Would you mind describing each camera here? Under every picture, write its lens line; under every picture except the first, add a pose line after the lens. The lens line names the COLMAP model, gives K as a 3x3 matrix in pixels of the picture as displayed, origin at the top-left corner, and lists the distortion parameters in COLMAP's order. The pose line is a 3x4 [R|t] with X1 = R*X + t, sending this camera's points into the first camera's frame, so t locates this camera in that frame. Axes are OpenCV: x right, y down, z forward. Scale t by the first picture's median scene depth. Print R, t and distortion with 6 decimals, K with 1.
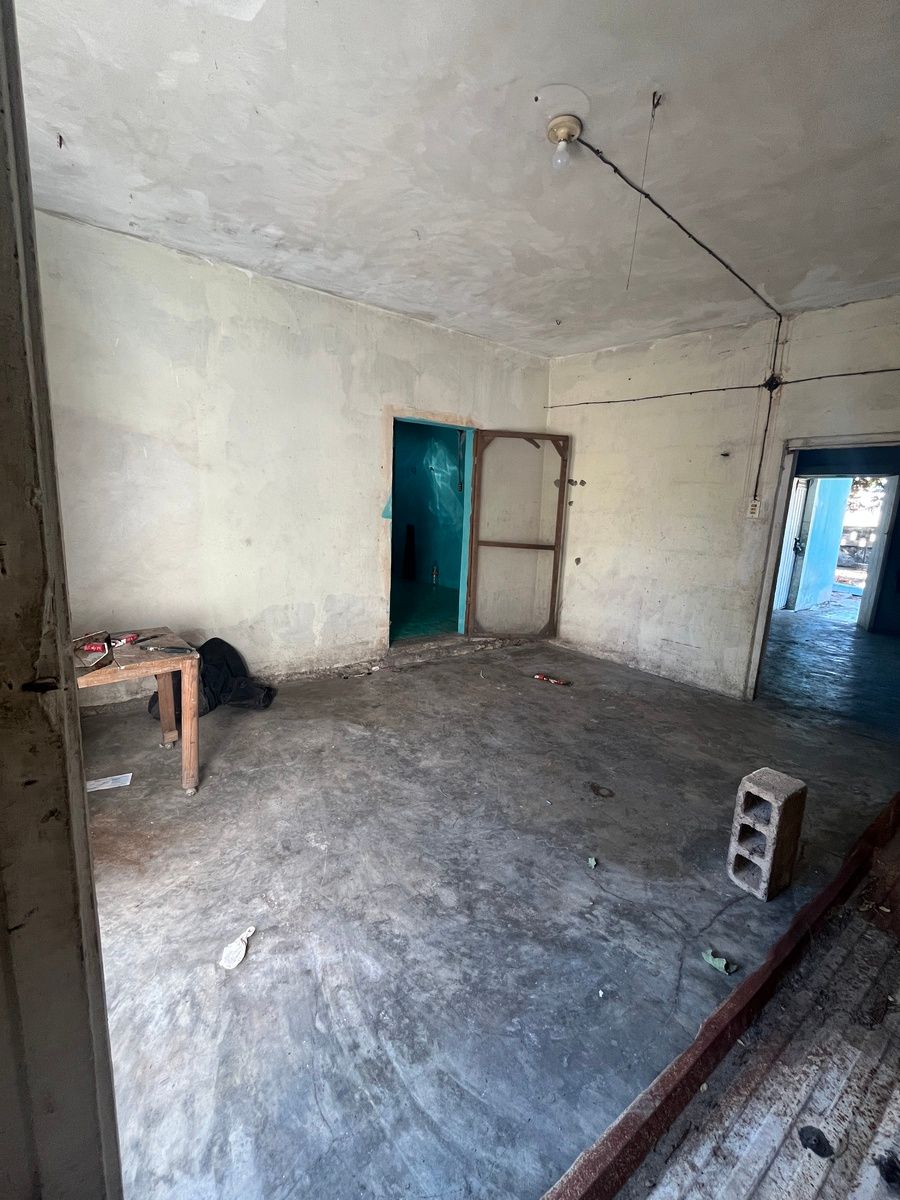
lens RADIAL K [[485.9, 0, 449.2], [0, 485.9, 597.6], [0, 0, 1]] dist [-0.003462, 0.000178]
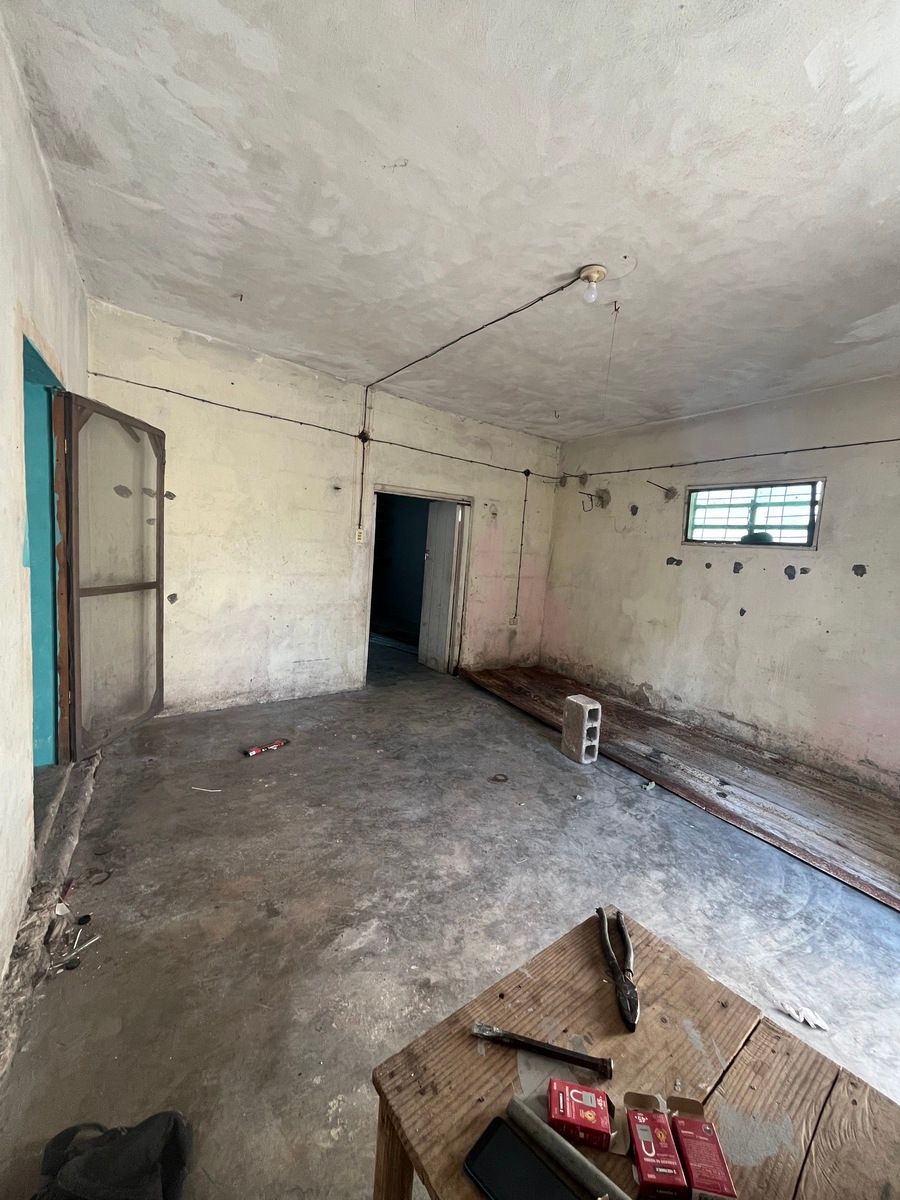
lens RADIAL K [[485.9, 0, 451.5], [0, 485.9, 597.5], [0, 0, 1]] dist [-0.003462, 0.000178]
pose [[0.076279, -0.147913, 0.986054, -0.624813], [0.124789, 0.982576, 0.137737, -0.177267], [-0.989247, 0.112543, 0.093408, 0.702698]]
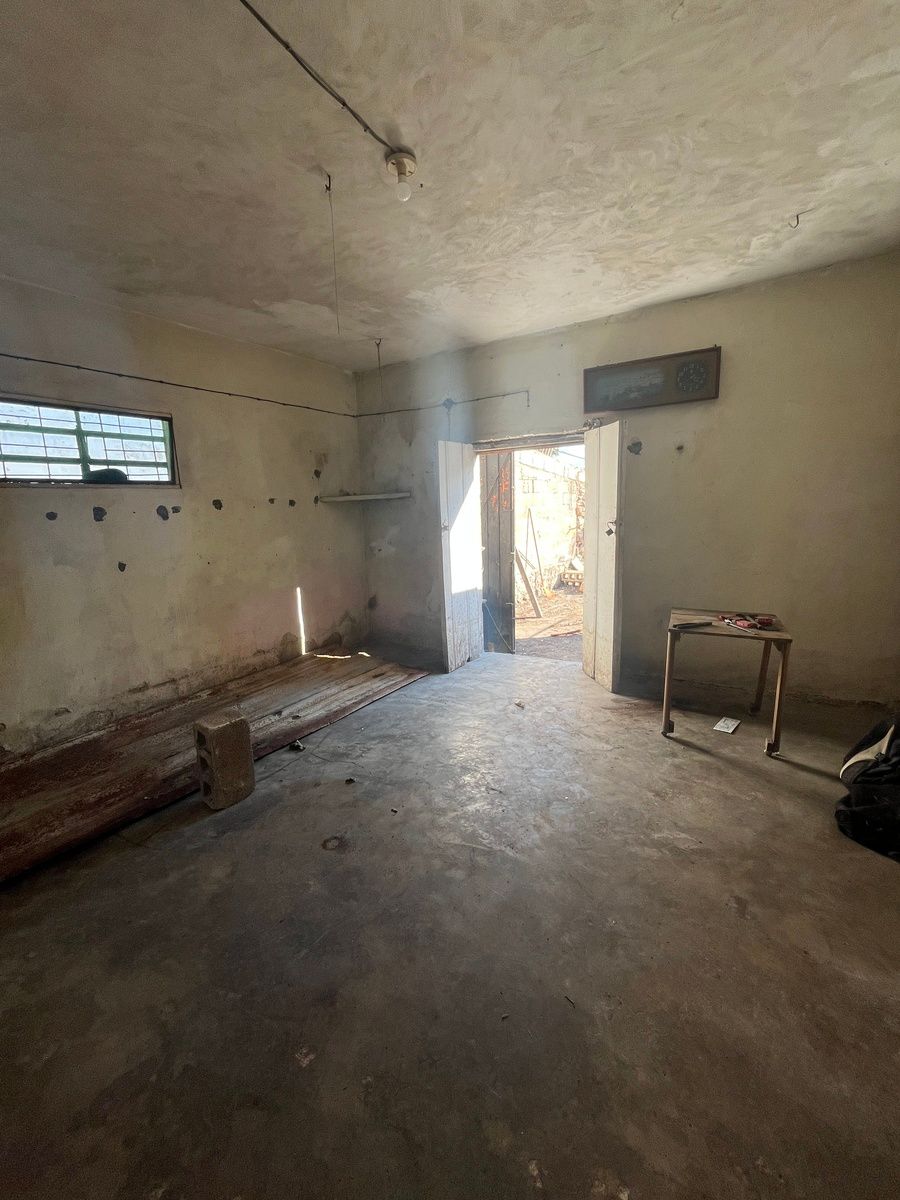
lens RADIAL K [[485.9, 0, 450.0], [0, 485.9, 595.8], [0, 0, 1]] dist [-0.003462, 0.000178]
pose [[-0.931535, 0.050252, -0.360162, 0.302664], [-0.082996, 0.934887, 0.345105, -0.229978], [0.354053, 0.351369, -0.866710, 1.214762]]
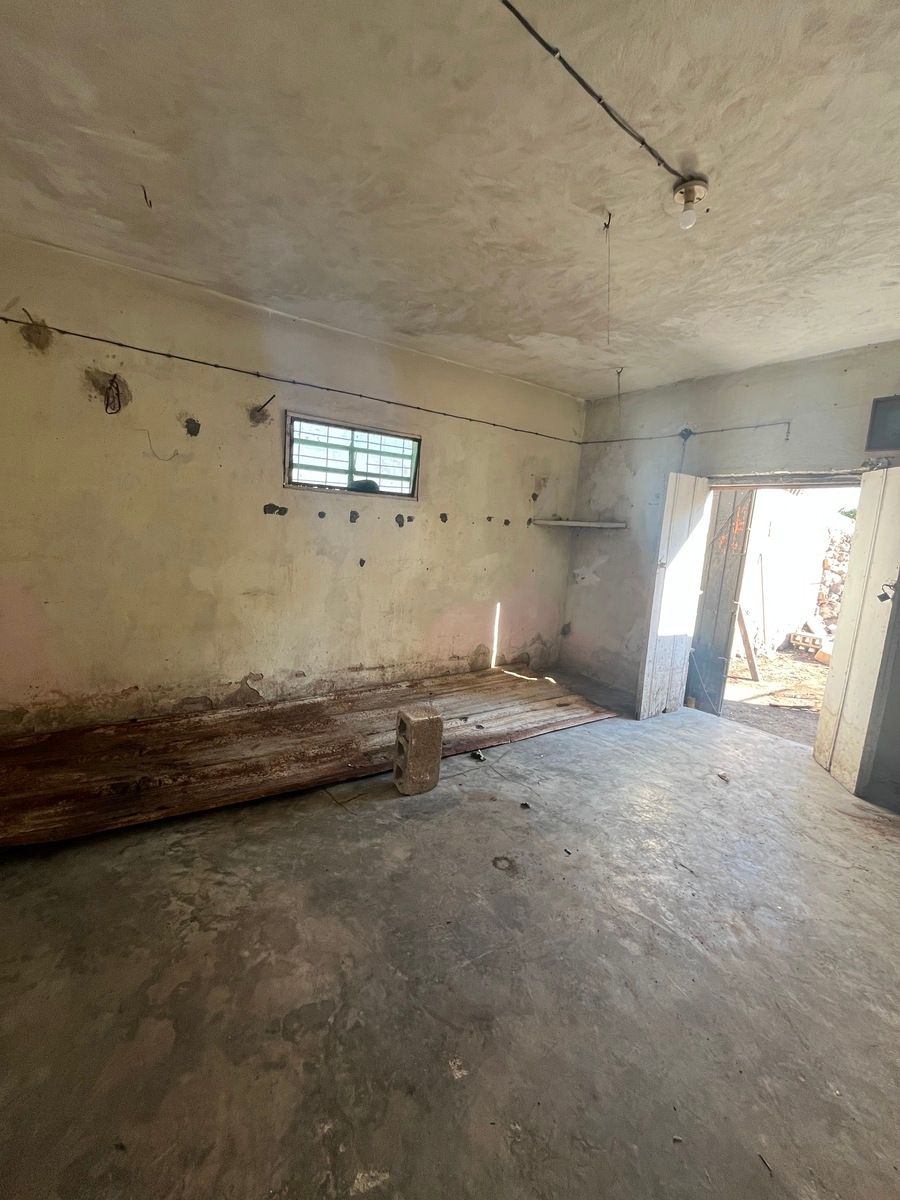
lens RADIAL K [[485.9, 0, 450.1], [0, 485.9, 595.4], [0, 0, 1]] dist [-0.003462, 0.000178]
pose [[-0.992864, -0.118951, 0.008472, 0.337443], [-0.109084, 0.934620, 0.338504, -0.230963], [-0.048183, 0.335165, -0.940927, 1.207749]]
